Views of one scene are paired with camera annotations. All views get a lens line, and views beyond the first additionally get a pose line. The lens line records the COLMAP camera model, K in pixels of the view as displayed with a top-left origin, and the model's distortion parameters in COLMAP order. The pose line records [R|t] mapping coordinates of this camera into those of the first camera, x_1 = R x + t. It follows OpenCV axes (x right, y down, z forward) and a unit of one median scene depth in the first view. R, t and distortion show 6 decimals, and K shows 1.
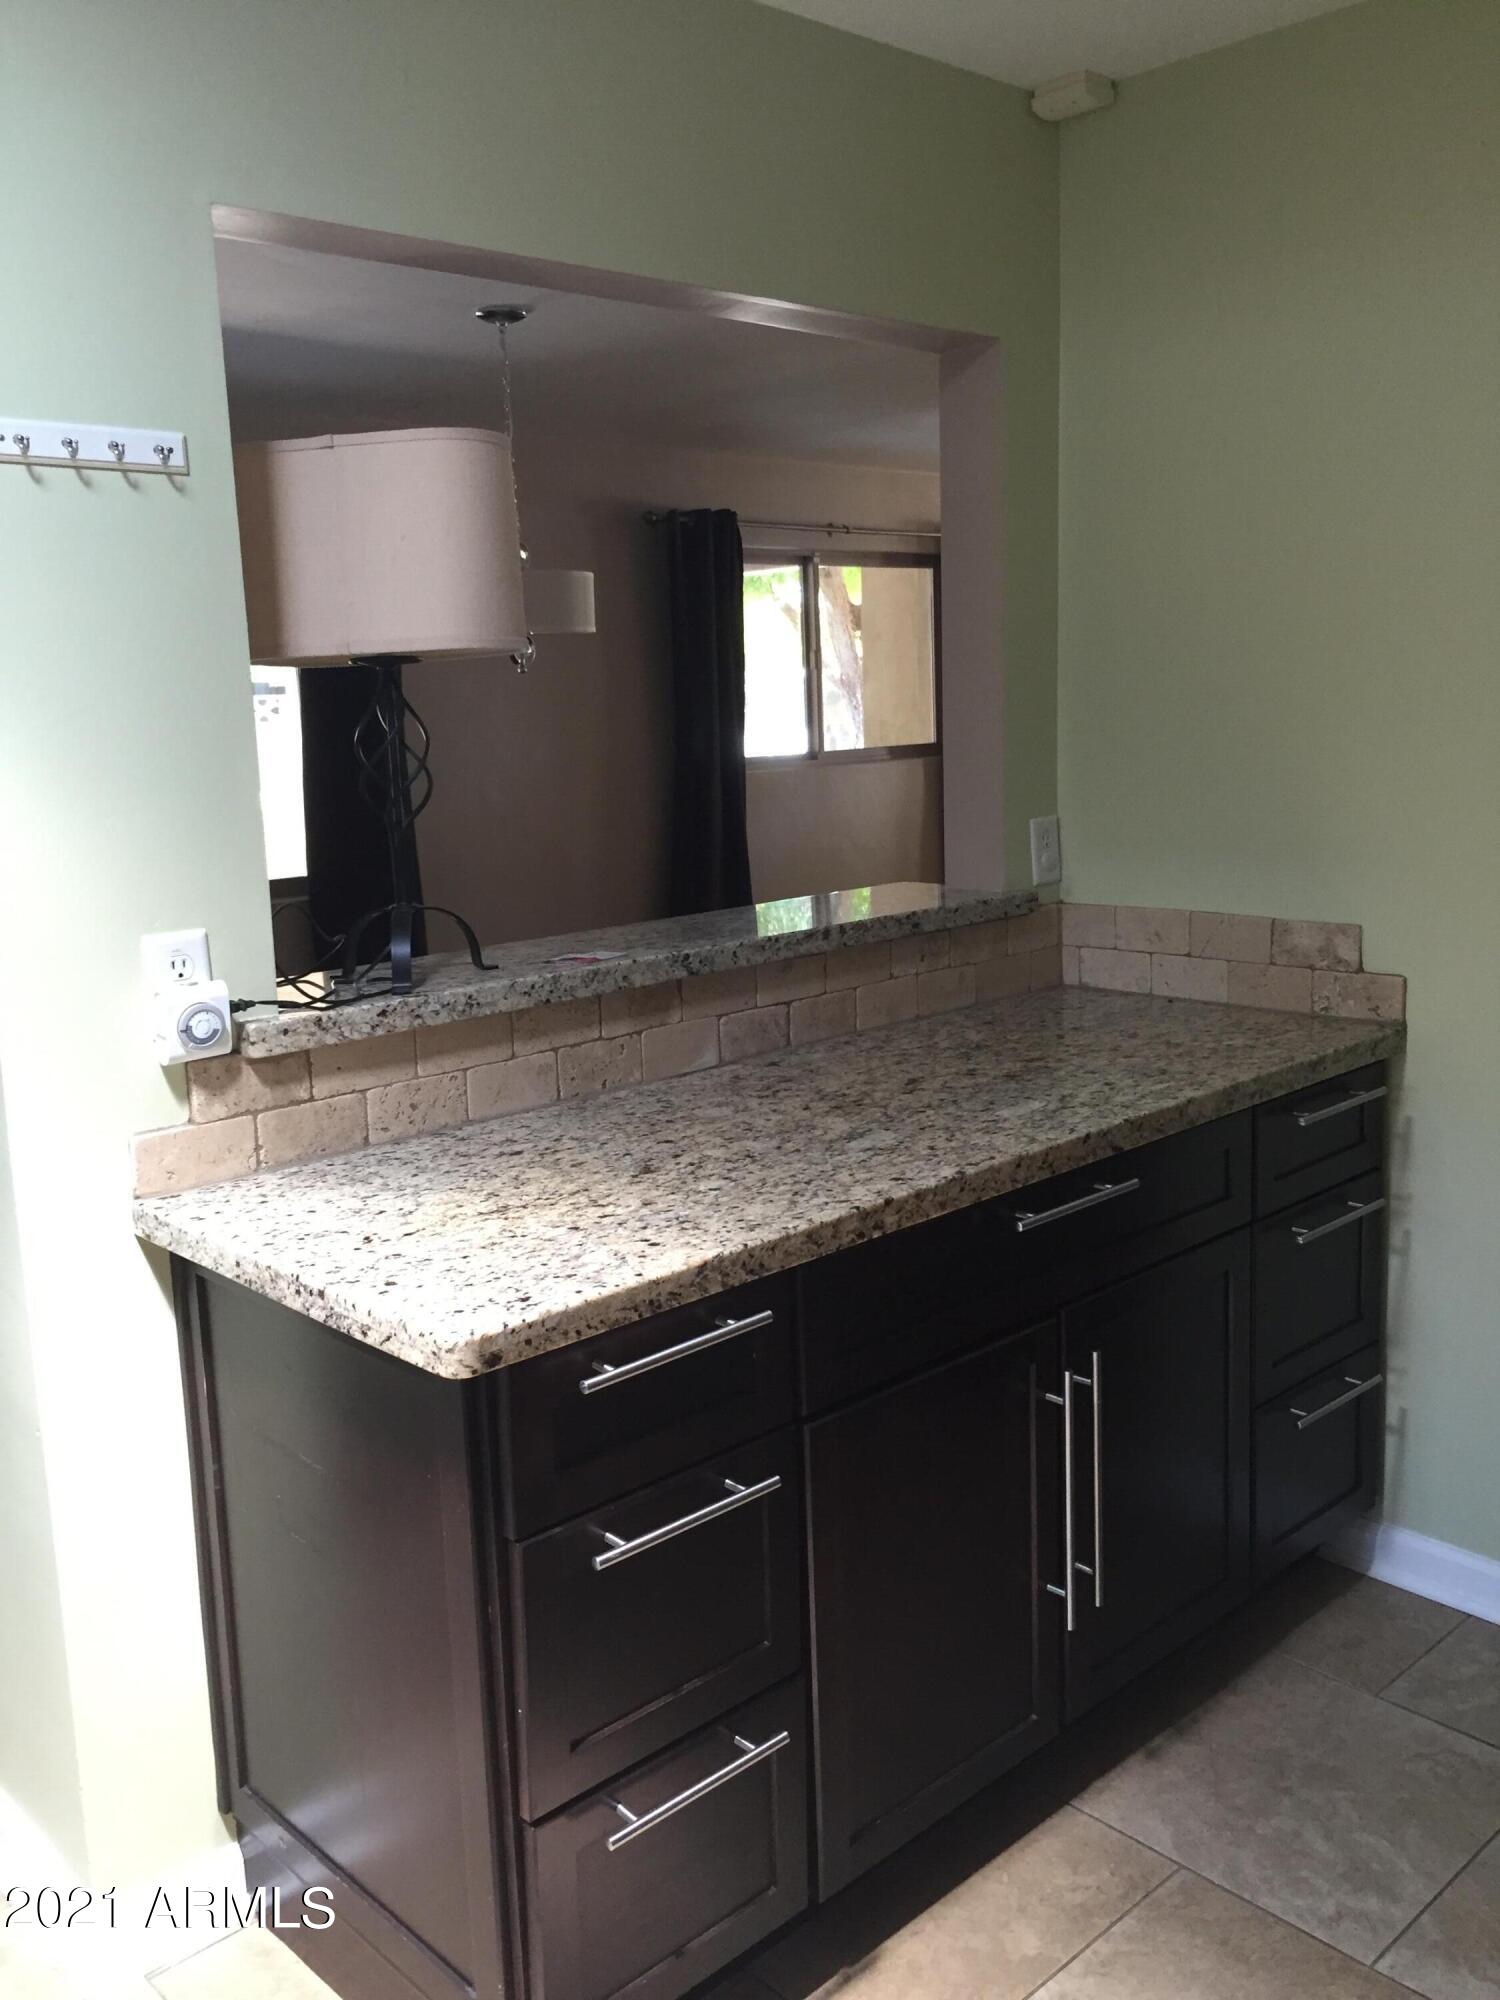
lens RADIAL K [[1732.6, 0, 750.0], [0, 1732.6, 1000.0], [0, 0, 1]] dist [0.034847, -0.006516]
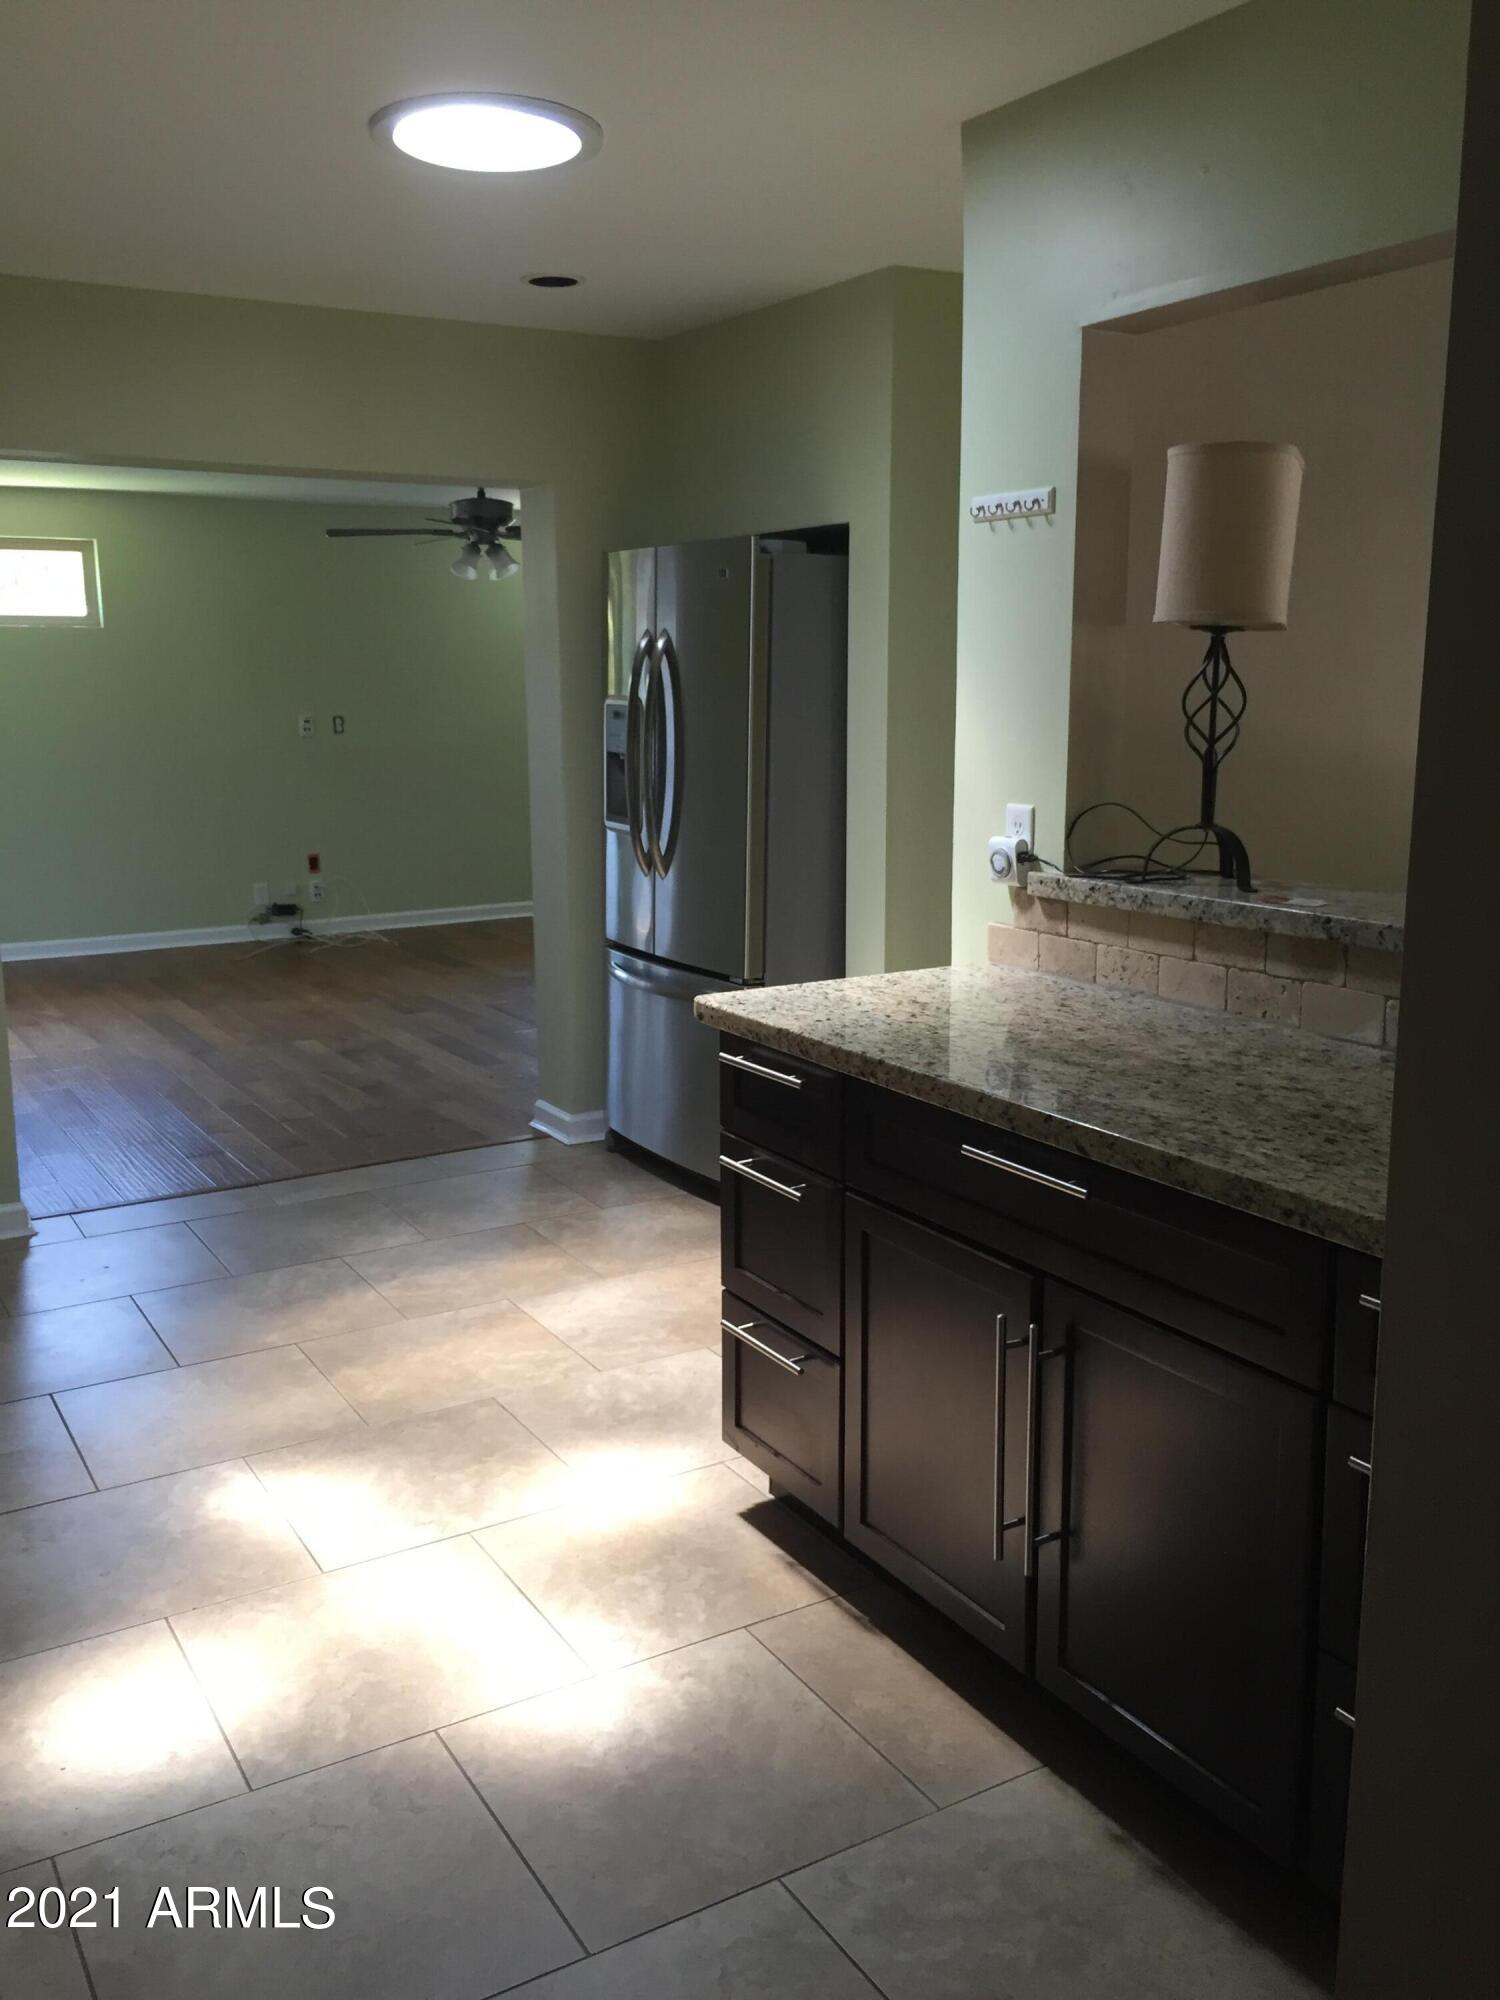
lens RADIAL K [[1732.6, 0, 750.0], [0, 1732.6, 1000.0], [0, 0, 1]] dist [0.034847, -0.006516]
pose [[-0.217130, 0.219221, -0.951208, 1.163115], [-0.156406, 0.954053, 0.255579, -0.215004], [0.963531, 0.204269, -0.172866, 0.977963]]
